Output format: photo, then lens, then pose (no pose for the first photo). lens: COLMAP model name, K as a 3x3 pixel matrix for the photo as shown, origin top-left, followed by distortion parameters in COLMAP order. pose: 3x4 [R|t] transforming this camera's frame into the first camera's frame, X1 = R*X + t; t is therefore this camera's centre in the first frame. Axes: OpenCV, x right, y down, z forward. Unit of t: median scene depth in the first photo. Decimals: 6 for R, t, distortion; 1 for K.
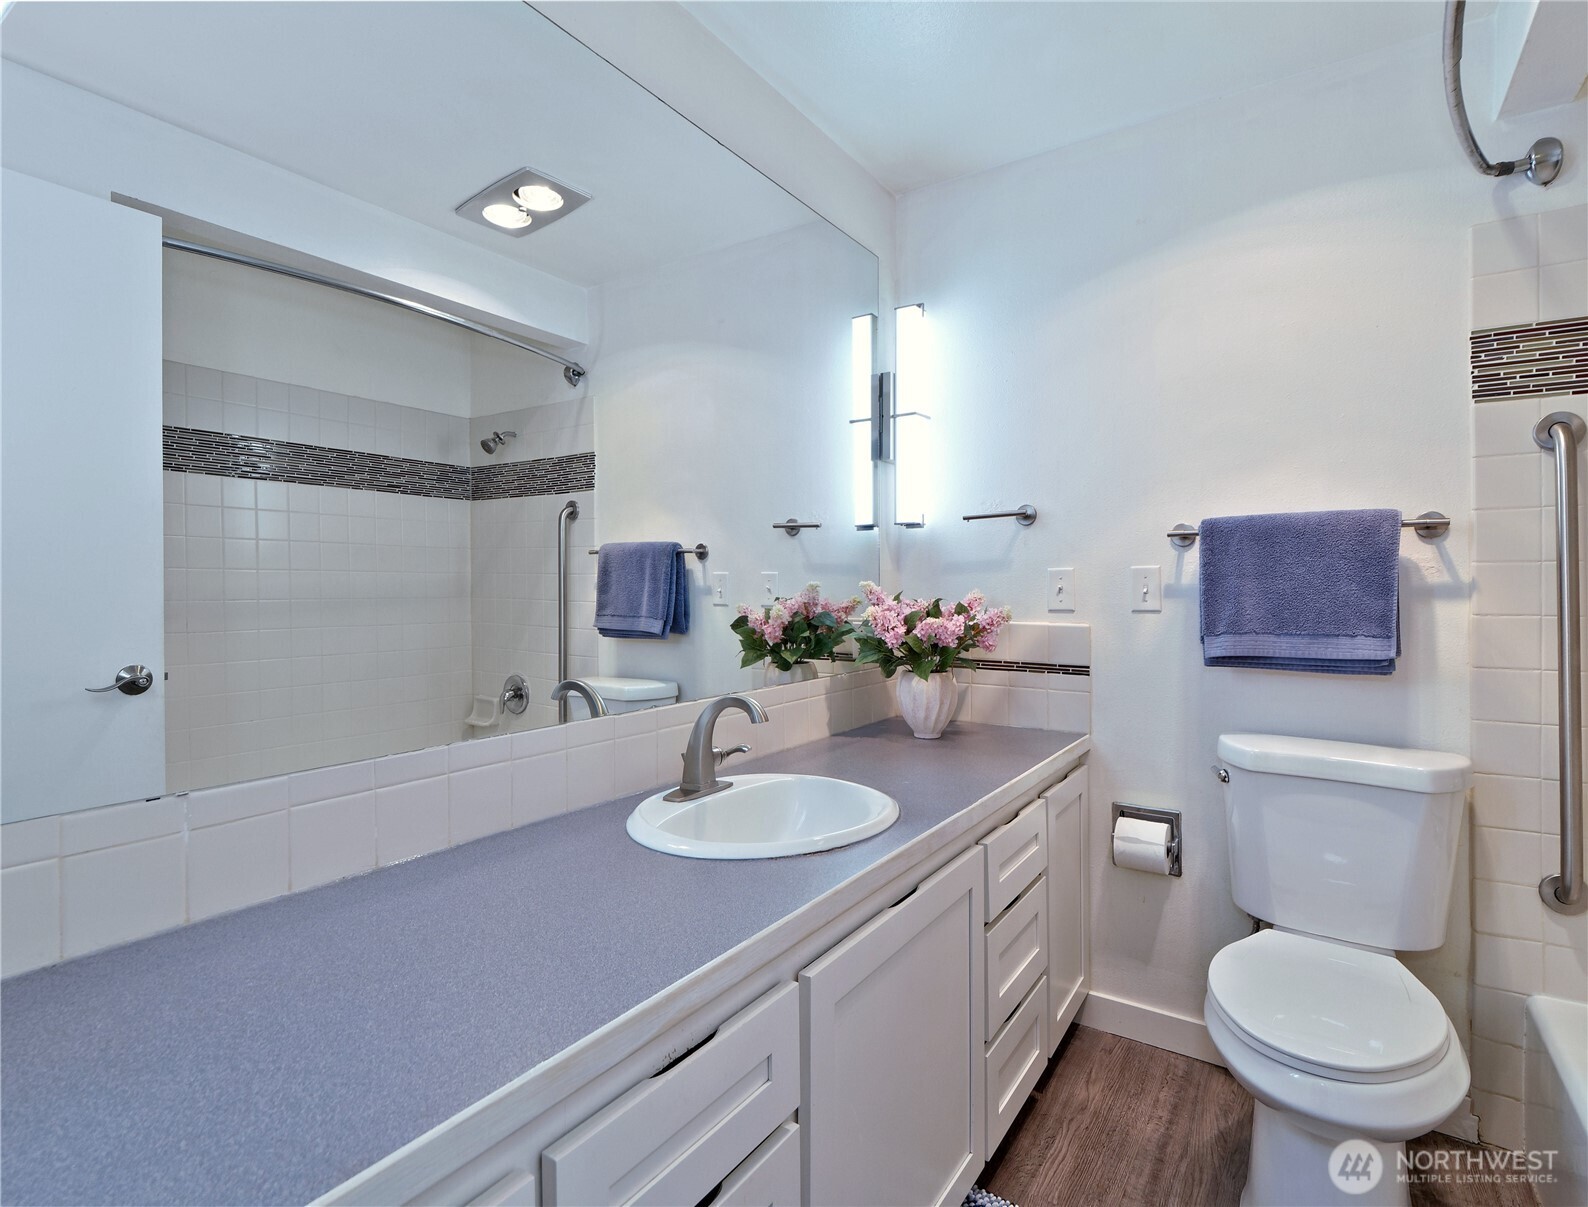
lens RADIAL K [[807.6, 0, 790.9], [0, 807.6, 599.8], [0, 0, 1]] dist [-0.000882, -0.000015]
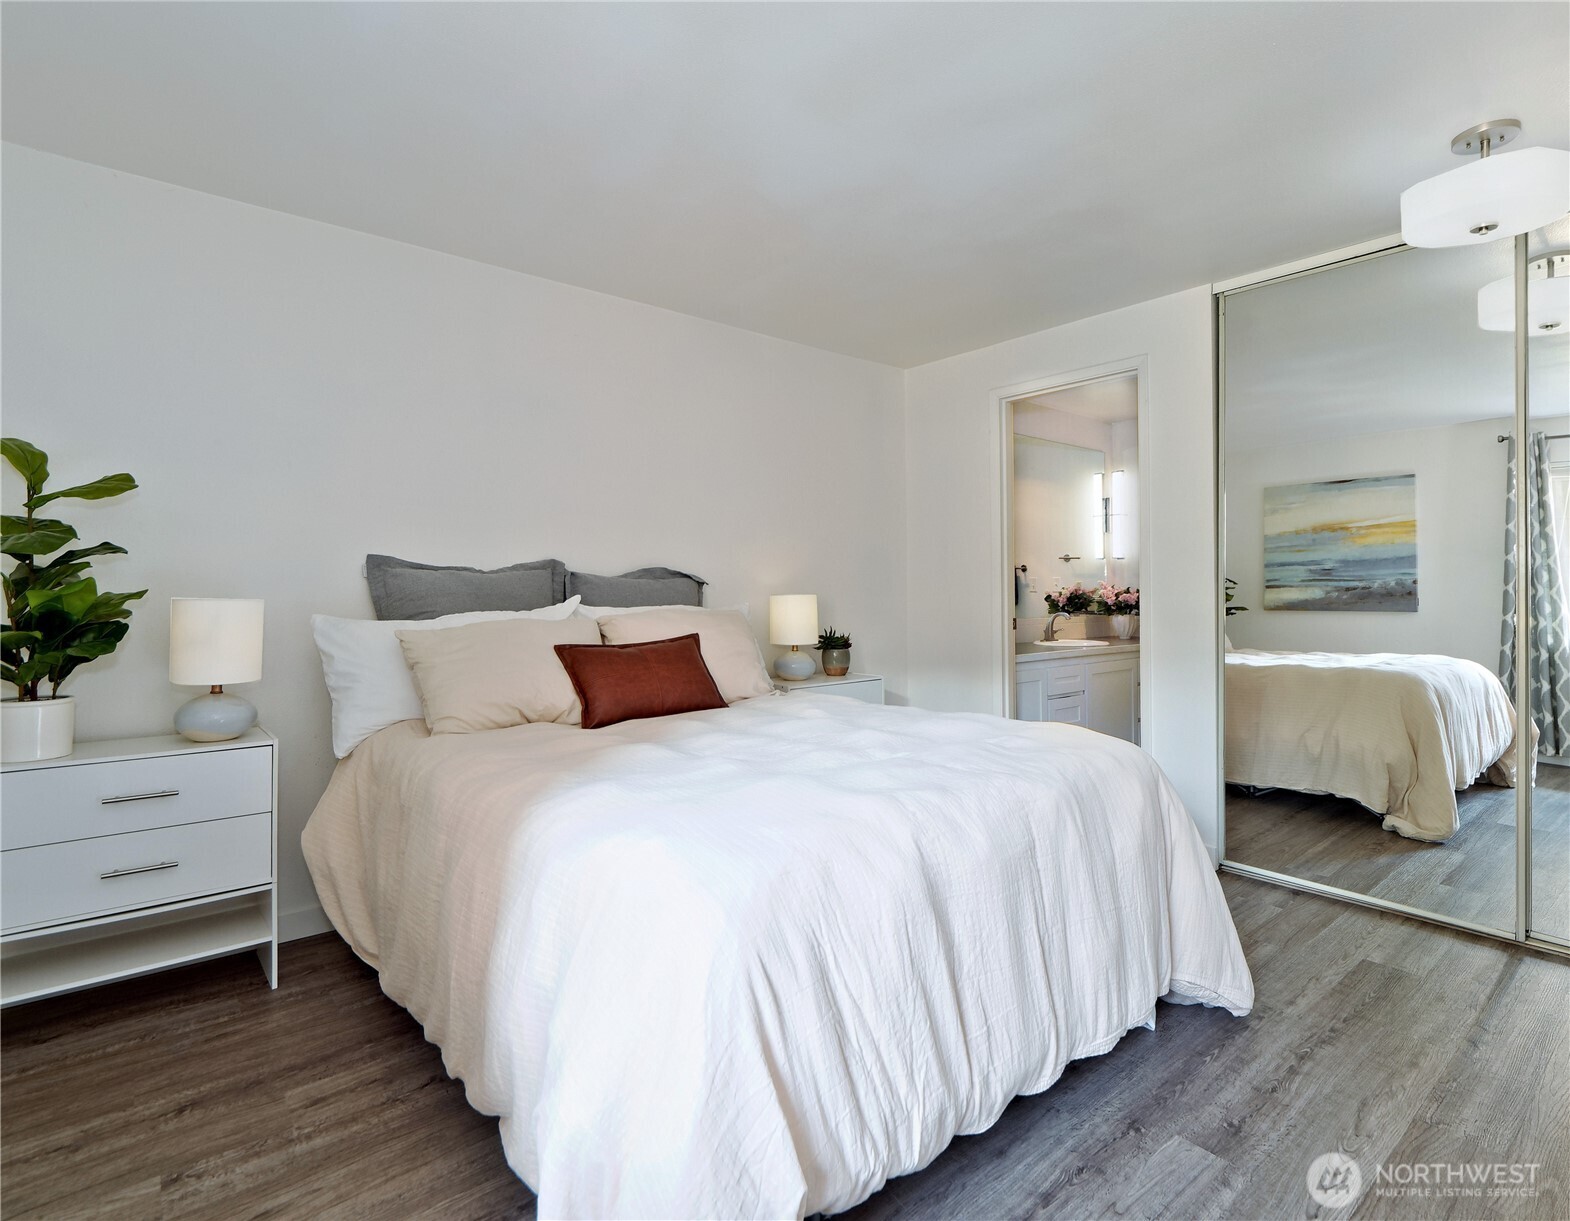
lens RADIAL K [[861.6, 0, 791.7], [0, 861.6, 600.9], [0, 0, 1]] dist [0.019716, 0.000050]
pose [[0.966524, -0.008980, -0.256420, -0.152974], [0.009302, 0.999957, 0.000041, 0.032426], [0.256408, -0.002425, 0.966566, -1.921838]]
